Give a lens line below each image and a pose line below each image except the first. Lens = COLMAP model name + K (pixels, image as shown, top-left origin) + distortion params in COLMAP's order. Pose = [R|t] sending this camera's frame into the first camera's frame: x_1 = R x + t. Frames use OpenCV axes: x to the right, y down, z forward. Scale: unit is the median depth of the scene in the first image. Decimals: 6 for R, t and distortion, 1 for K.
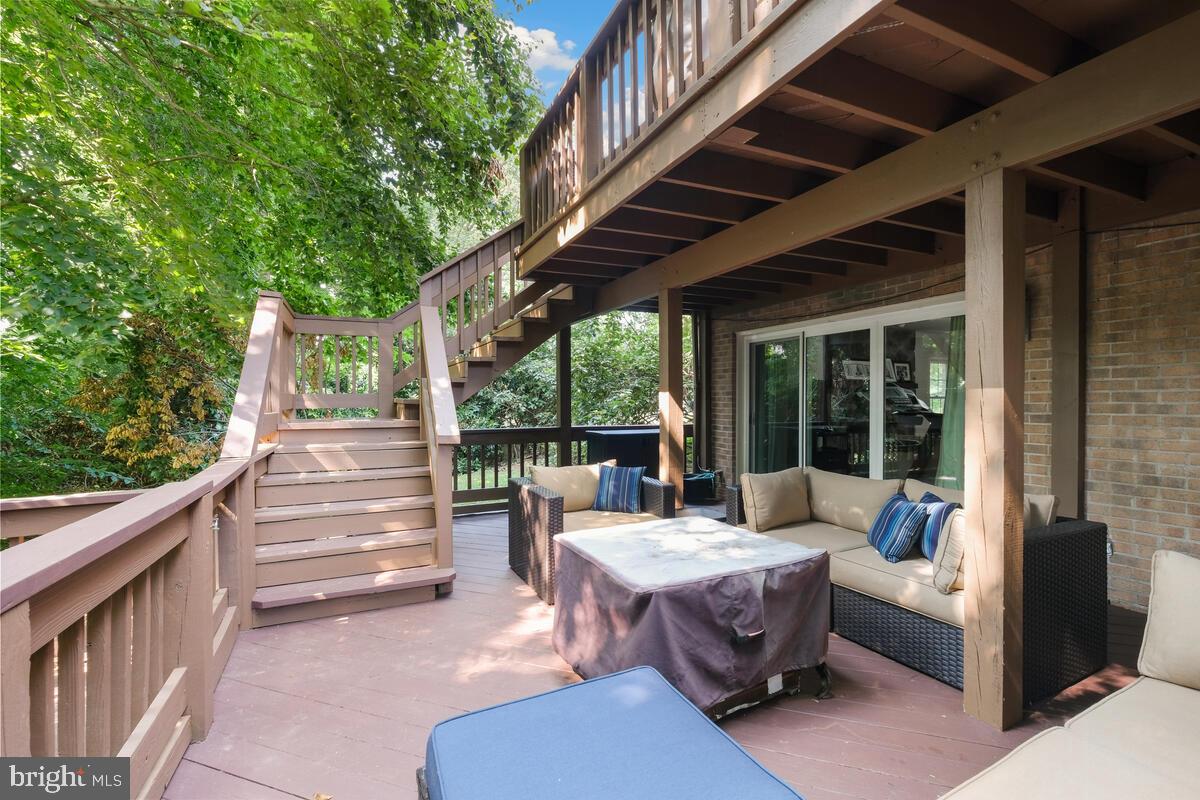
lens RADIAL K [[520.5, 0, 600.0], [0, 520.5, 400.0], [0, 0, 1]] dist [-0.001157, -0.000058]
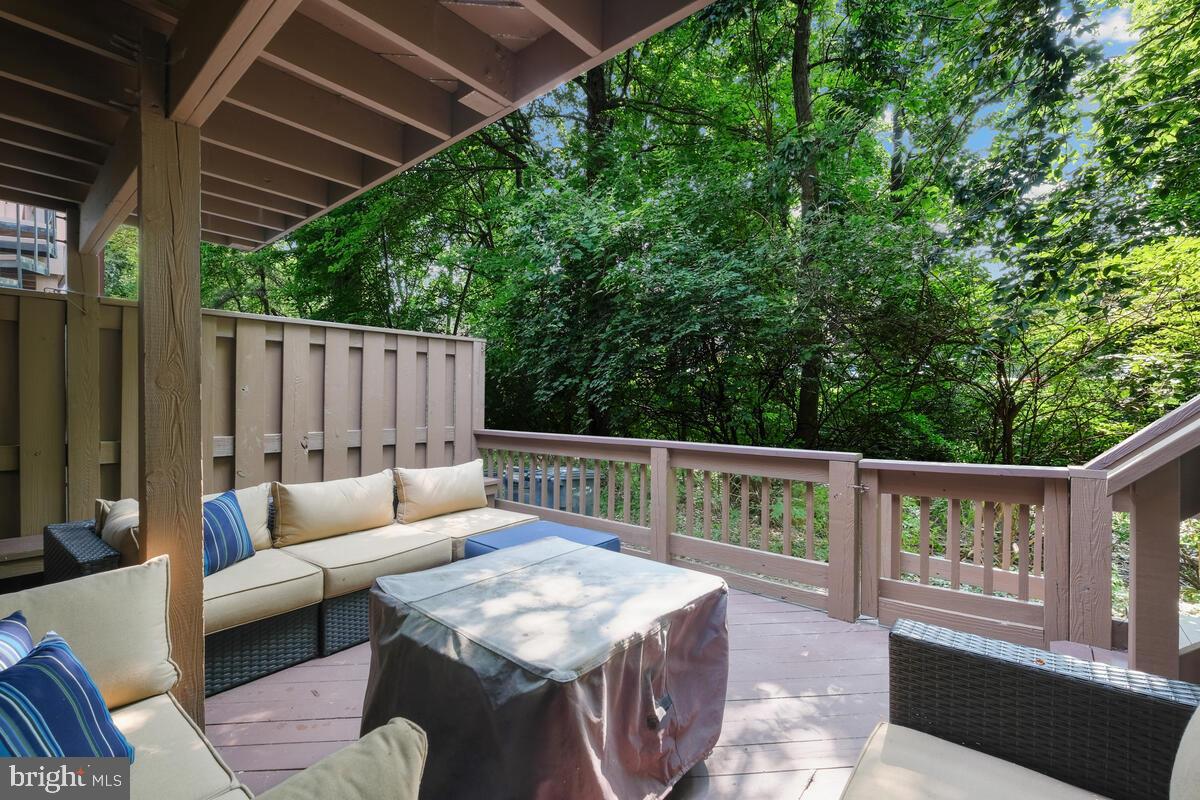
lens RADIAL K [[520.5, 0, 600.0], [0, 520.5, 400.0], [0, 0, 1]] dist [-0.001157, -0.000058]
pose [[-0.900399, -0.003611, -0.435050, 0.429159], [-0.002795, 0.999993, -0.002515, -0.001603], [0.435056, -0.001048, -0.900403, 1.699113]]
